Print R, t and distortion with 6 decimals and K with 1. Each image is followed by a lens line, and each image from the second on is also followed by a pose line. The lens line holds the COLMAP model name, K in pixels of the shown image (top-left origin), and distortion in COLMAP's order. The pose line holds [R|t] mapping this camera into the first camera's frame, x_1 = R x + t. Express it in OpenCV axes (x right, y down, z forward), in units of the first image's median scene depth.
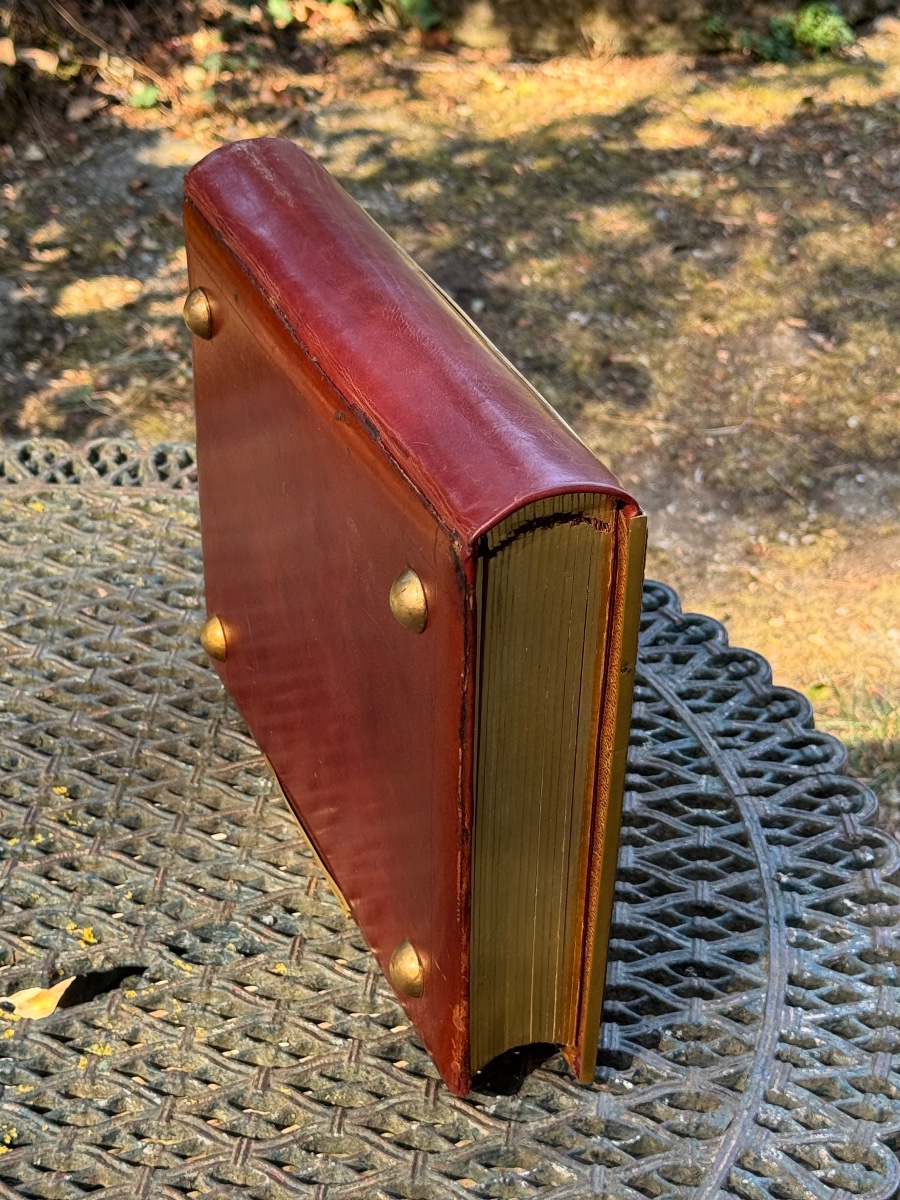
lens RADIAL K [[2364.4, 0, 480.5], [0, 2364.4, 602.8], [0, 0, 1]] dist [0.148567, -0.136029]
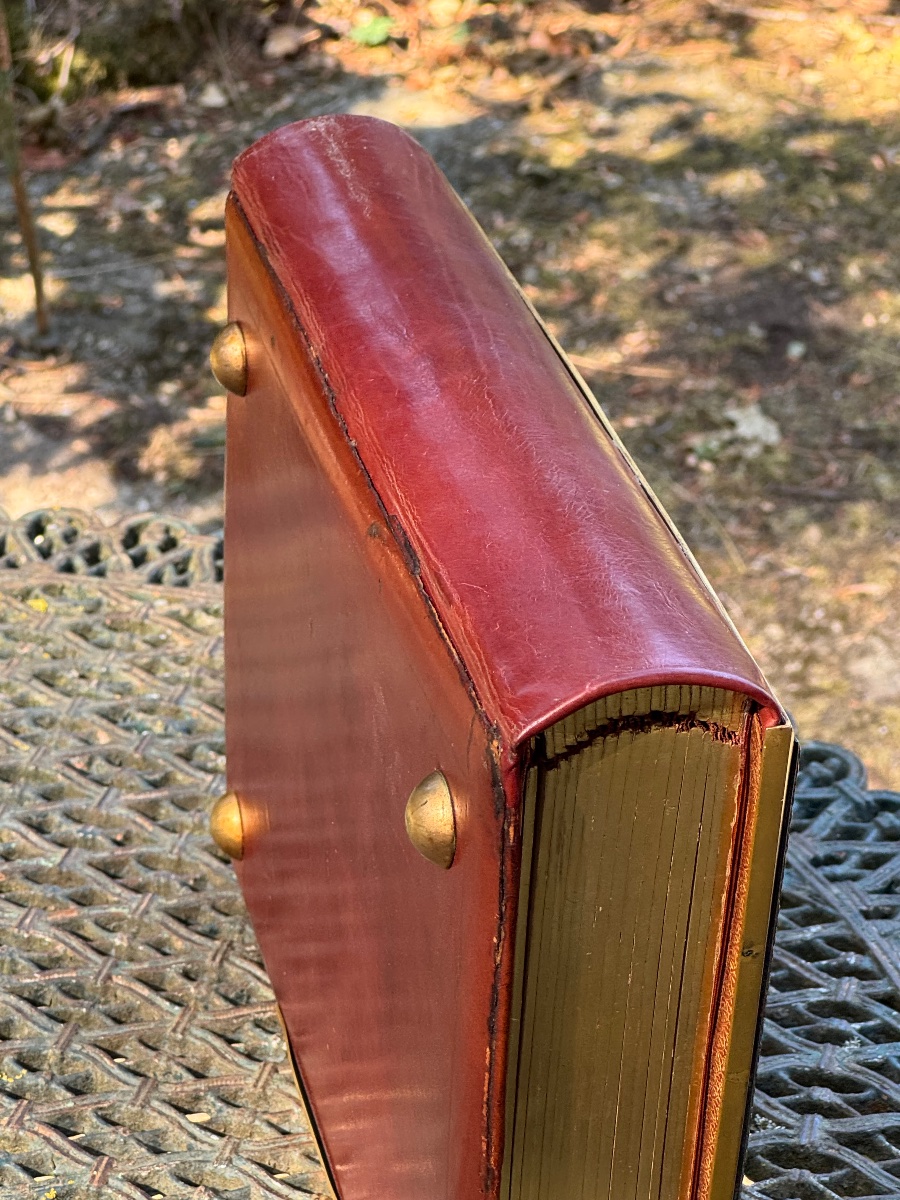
lens RADIAL K [[3306.3, 0, 450.2], [0, 3306.3, 583.2], [0, 0, 1]] dist [-0.305173, 7.237379]
pose [[0.989278, 0.086610, -0.117594, 0.050682], [-0.091946, 0.994931, -0.040730, -0.019151], [0.113470, 0.051105, 0.992226, 0.047773]]
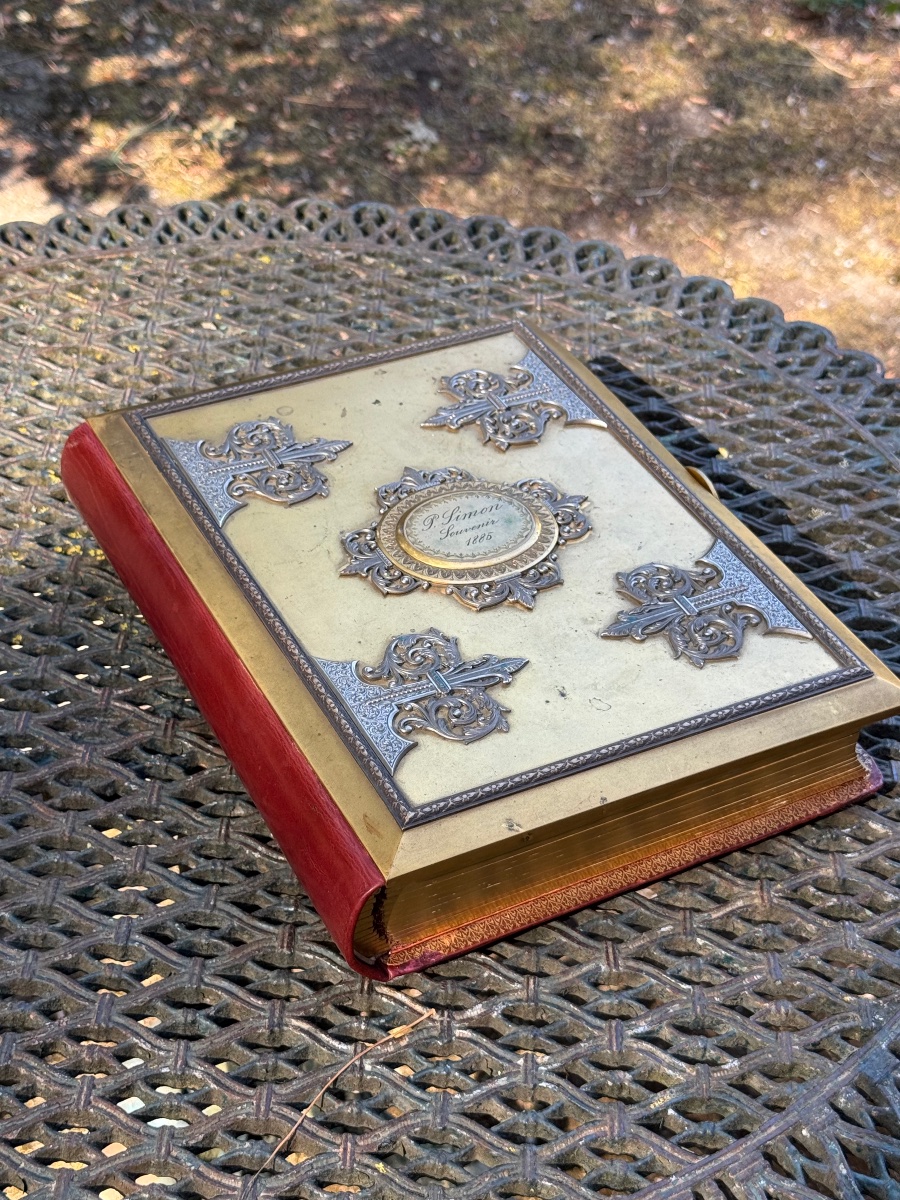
lens RADIAL K [[1847.9, 0, 450.0], [0, 1847.9, 600.0], [0, 0, 1]] dist [0.230528, -0.656695]
pose [[0.997645, -0.013577, 0.067226, -0.168216], [0.003934, 0.989923, 0.141550, -0.004608], [-0.068471, -0.140953, 0.987646, 0.077692]]
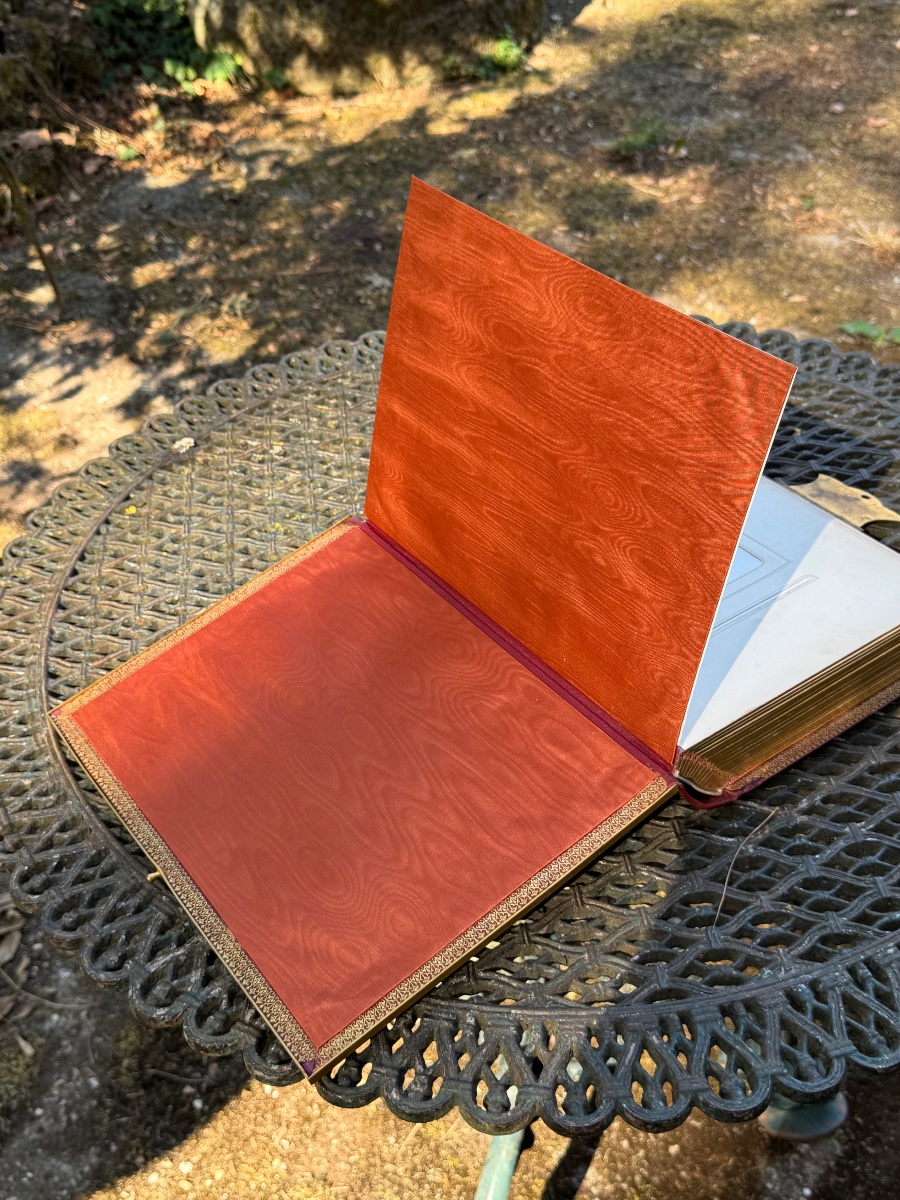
lens RADIAL K [[1342.3, 0, 444.1], [0, 1342.3, 597.2], [0, 0, 1]] dist [0.183456, -0.458337]
pose [[0.973656, -0.187694, 0.129479, -0.353439], [0.170735, 0.976485, 0.131630, -0.002127], [-0.151140, -0.106055, 0.982807, 0.043329]]
